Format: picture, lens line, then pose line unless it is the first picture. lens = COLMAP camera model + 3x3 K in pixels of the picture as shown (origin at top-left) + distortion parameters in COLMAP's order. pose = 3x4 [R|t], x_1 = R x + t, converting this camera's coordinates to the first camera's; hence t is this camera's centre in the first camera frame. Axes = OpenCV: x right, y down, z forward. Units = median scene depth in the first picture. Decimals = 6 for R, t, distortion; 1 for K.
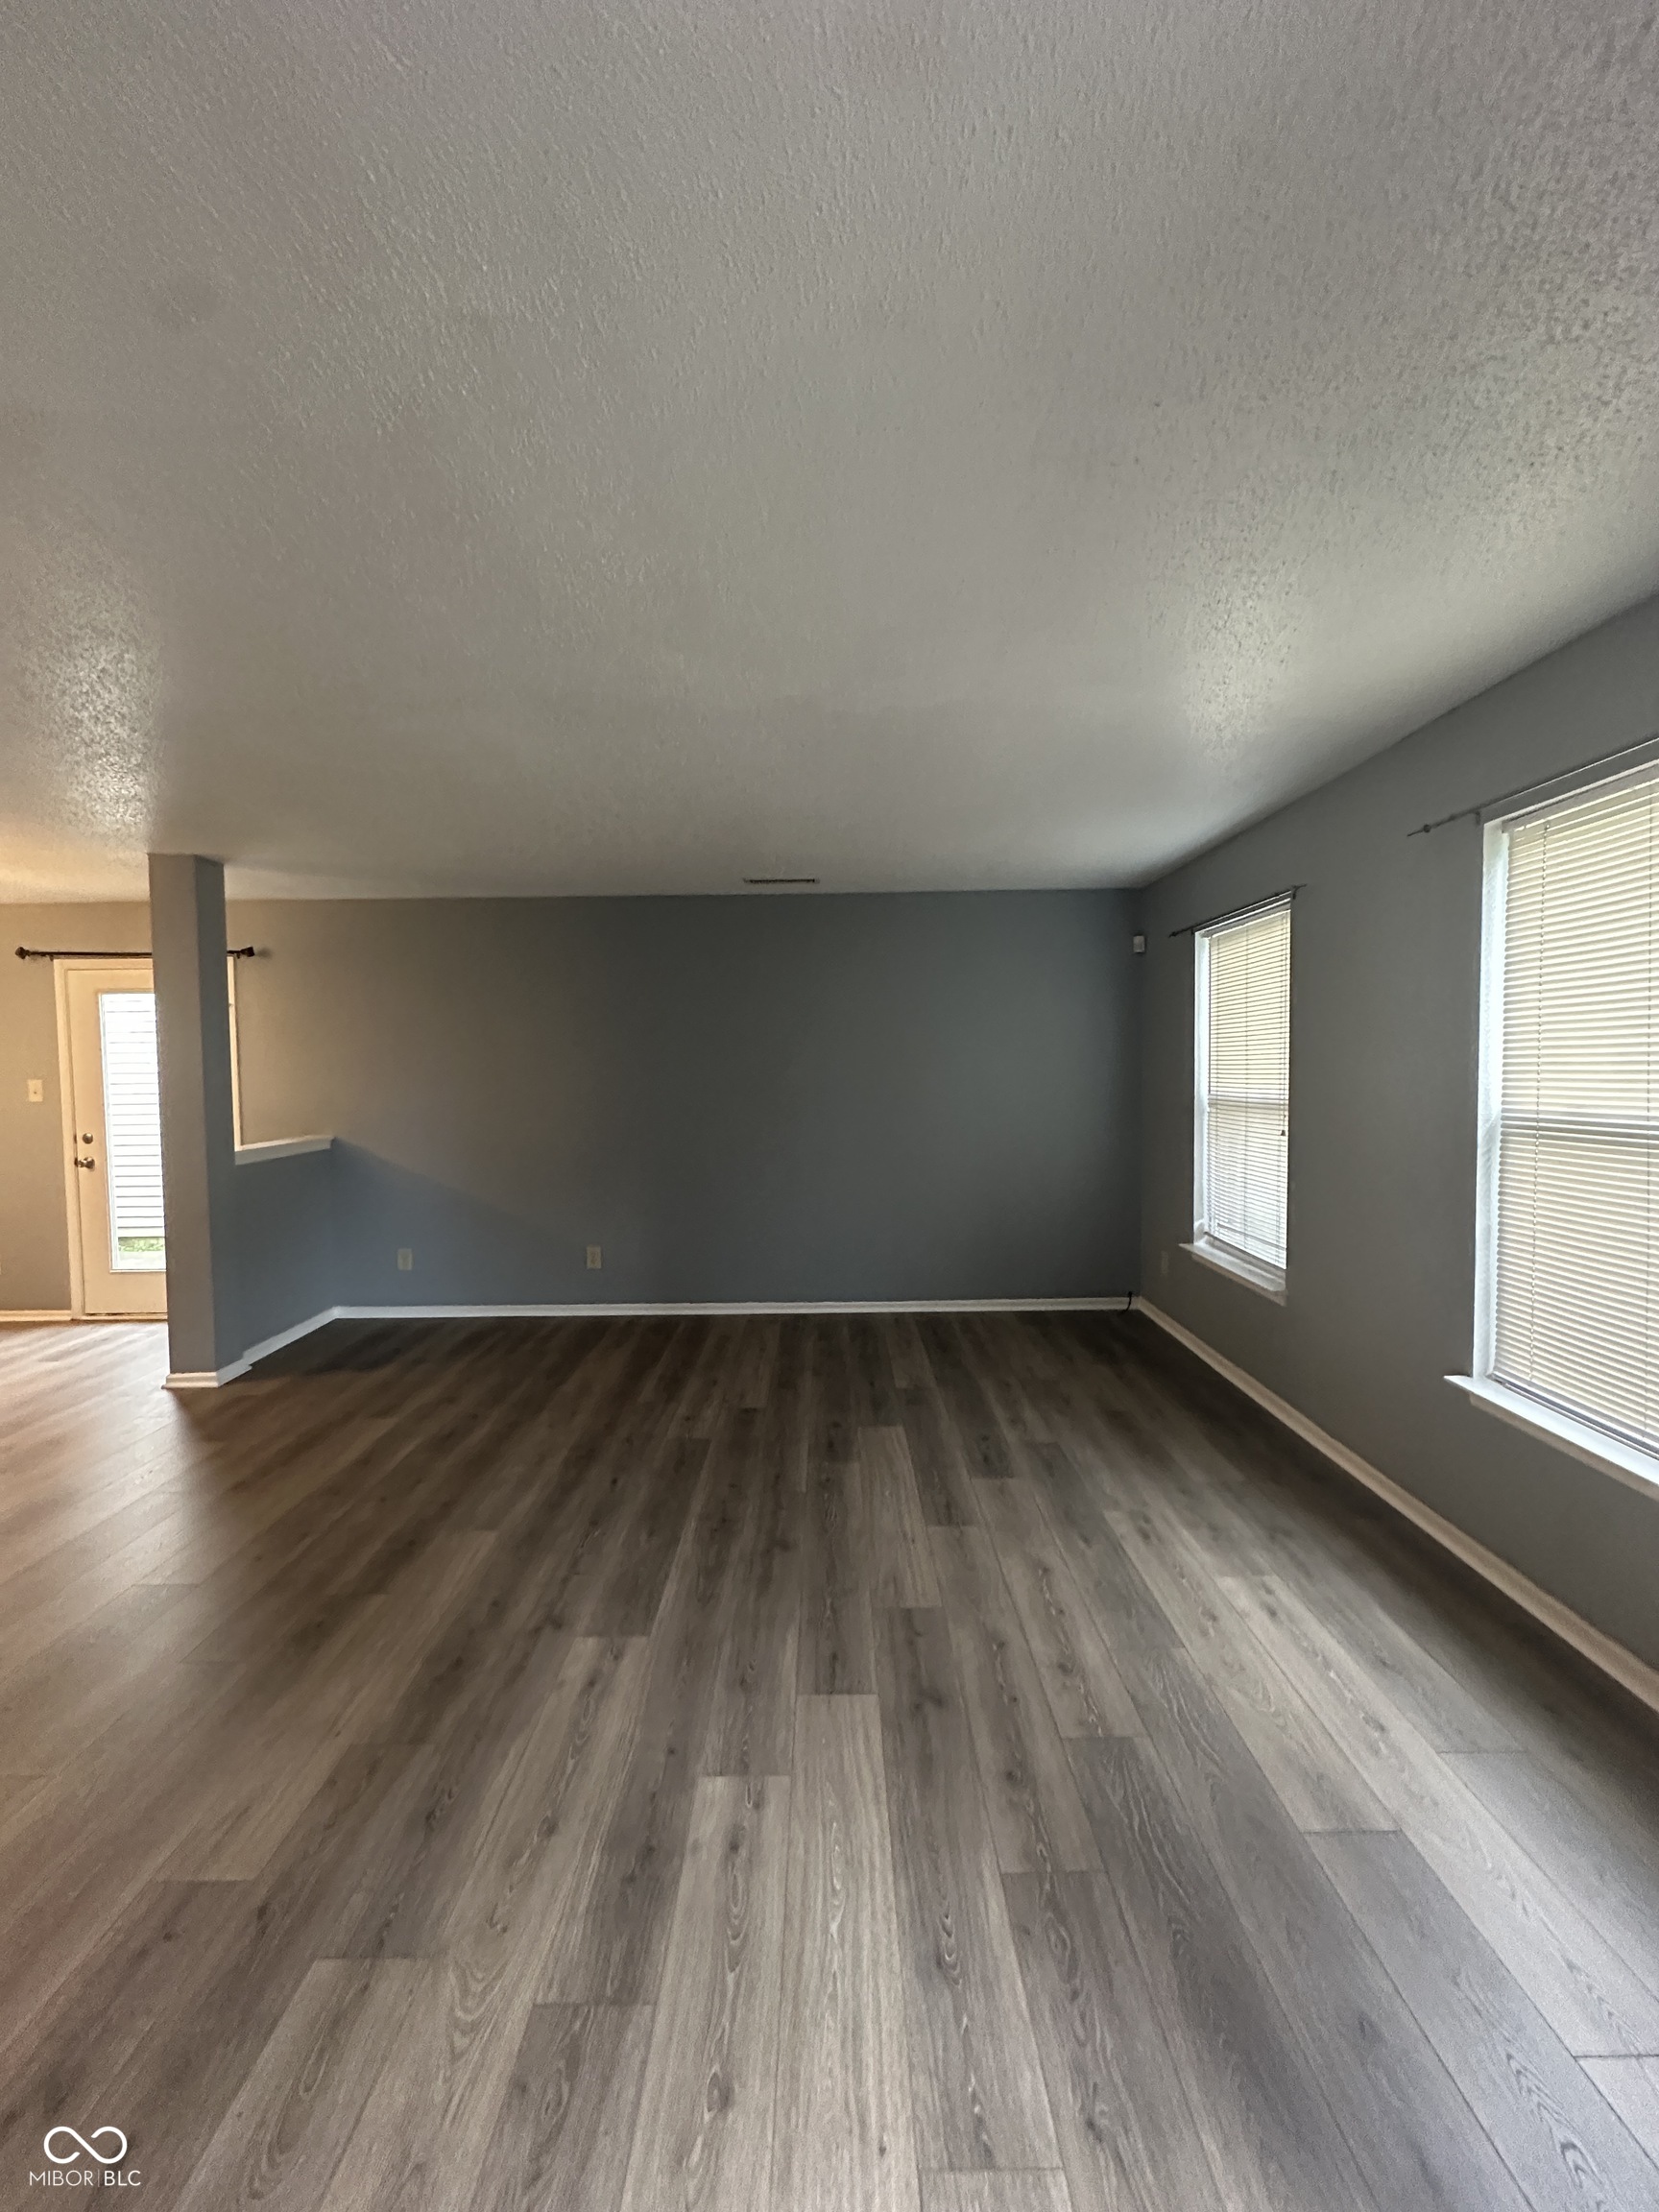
lens RADIAL K [[879.0, 0, 829.5], [0, 879.0, 1106.0], [0, 0, 1]] dist [-0.007050, 0.000184]
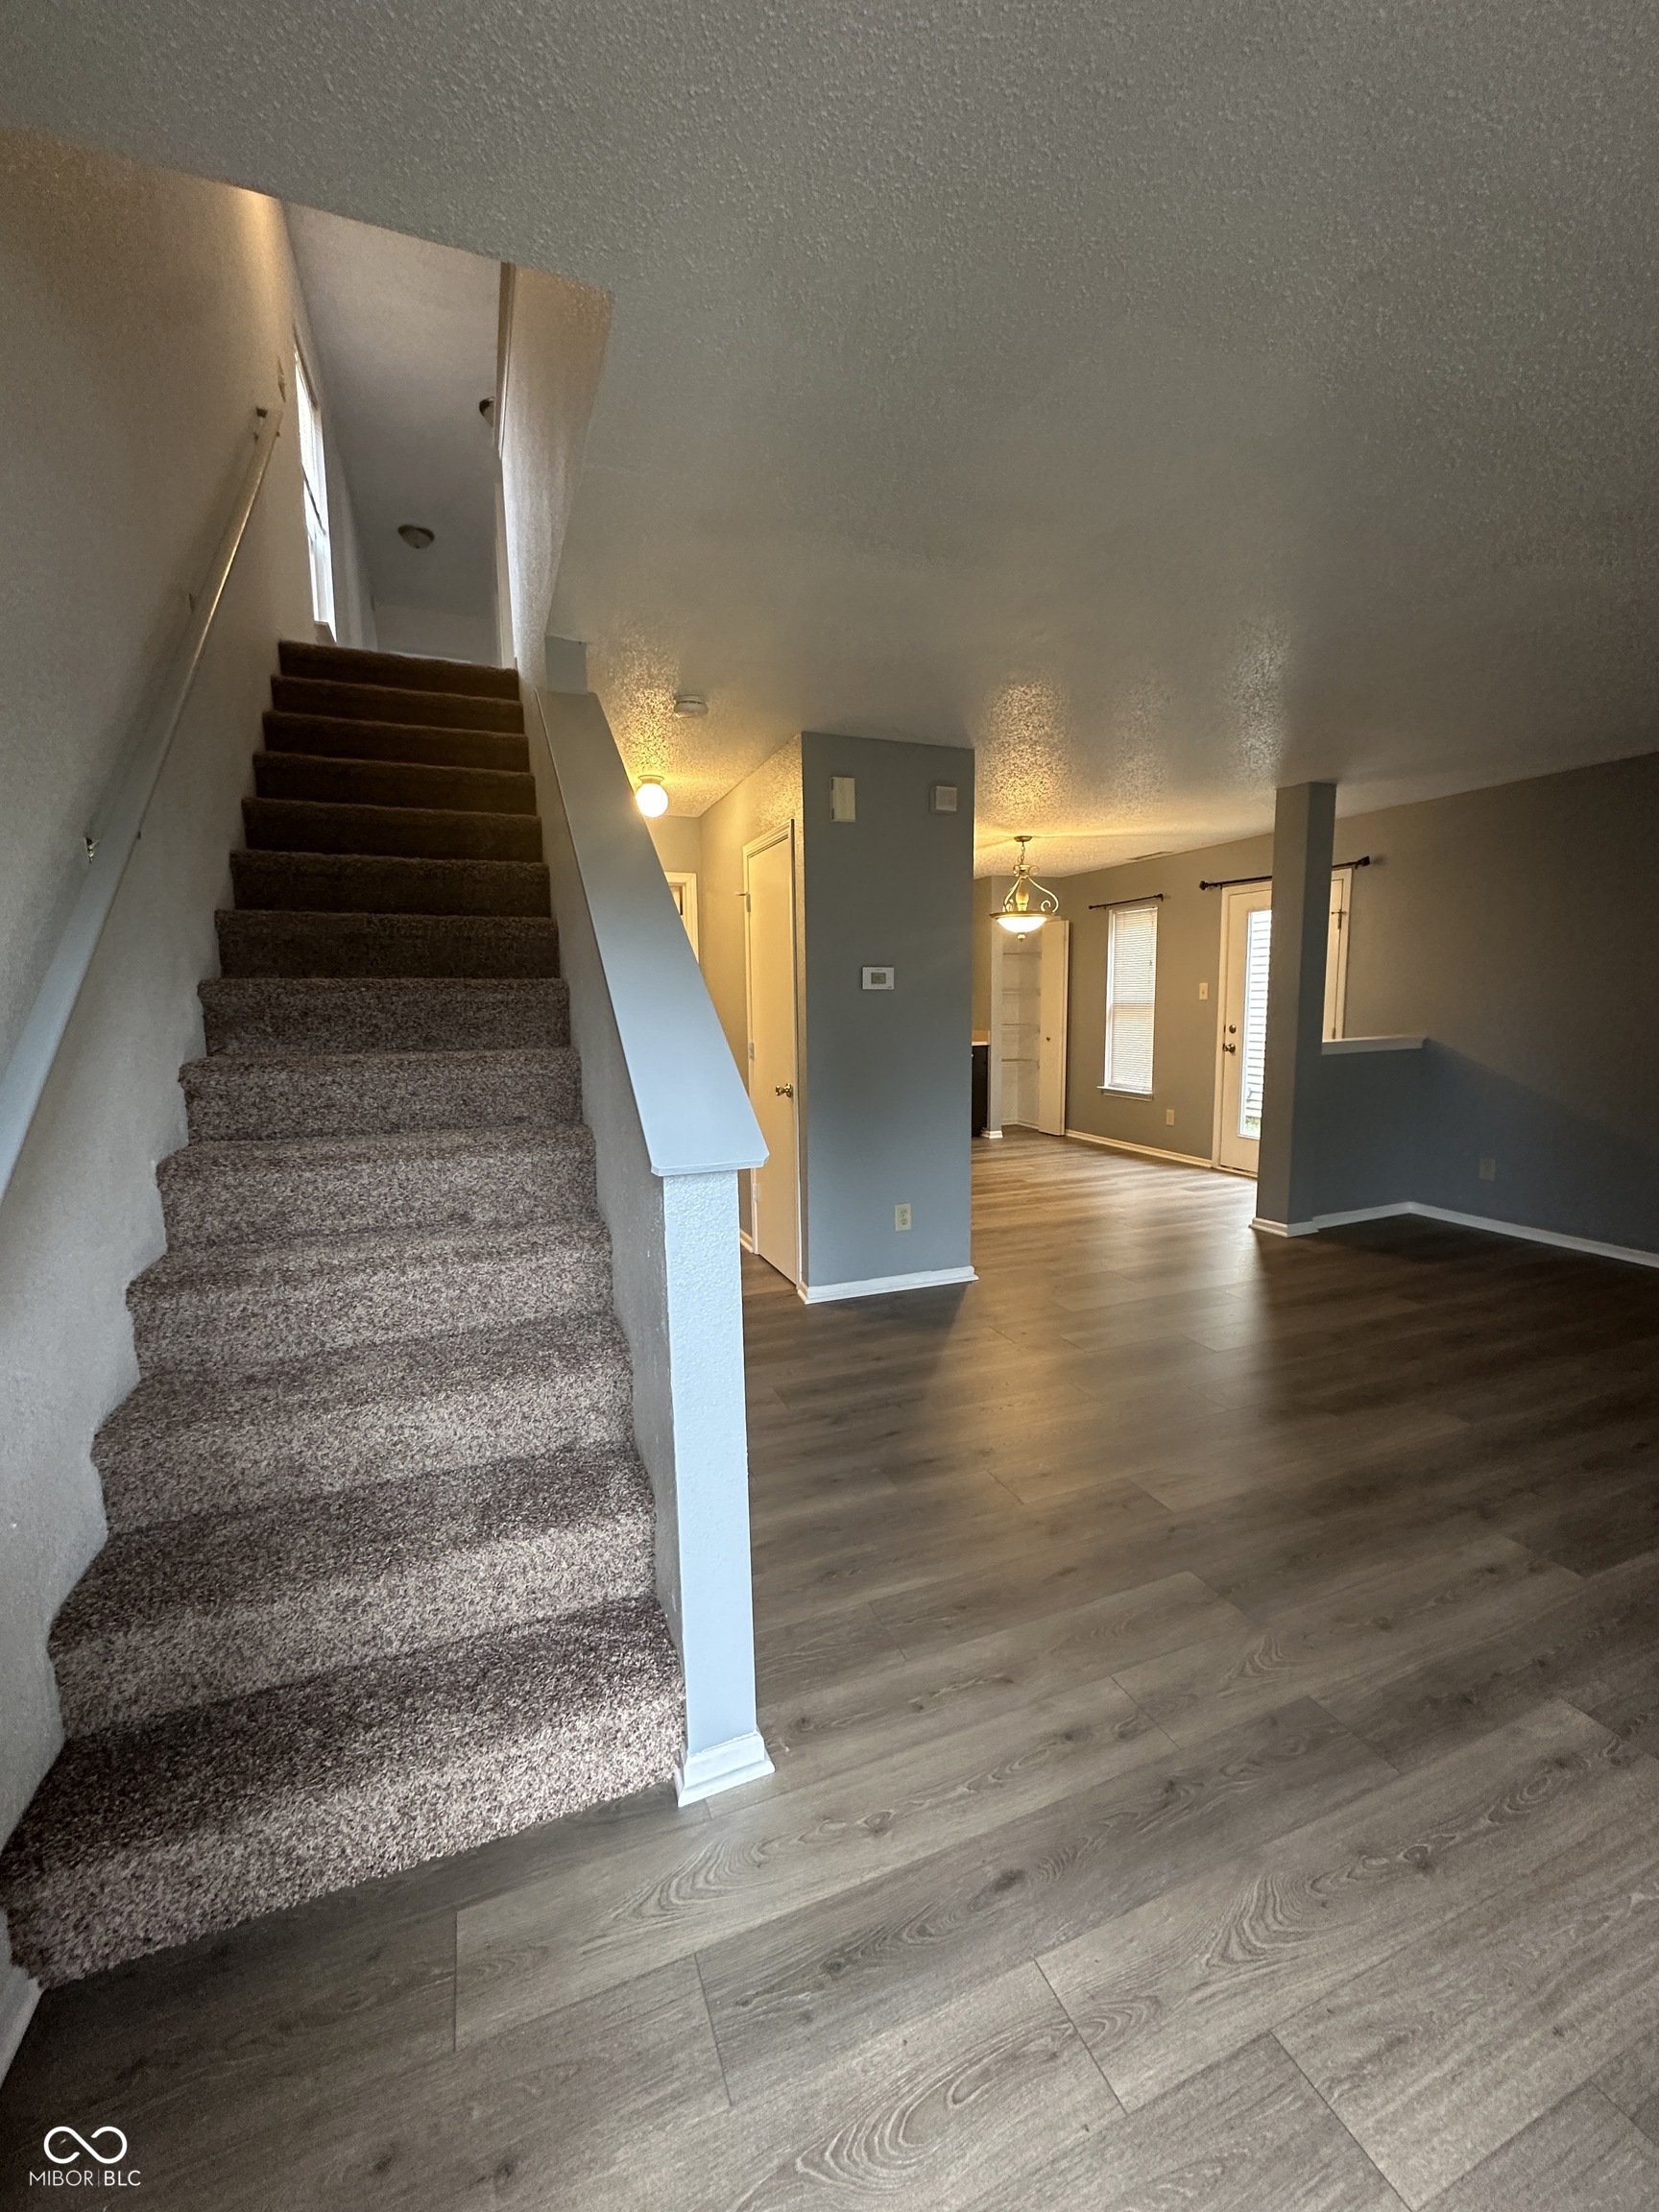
lens RADIAL K [[879.0, 0, 829.5], [0, 879.0, 1106.0], [0, 0, 1]] dist [-0.007050, 0.000184]
pose [[0.377324, 0.120714, -0.918180, 0.171996], [-0.030283, 0.992546, 0.118047, 0.023493], [0.925586, -0.016737, 0.378167, -0.036996]]
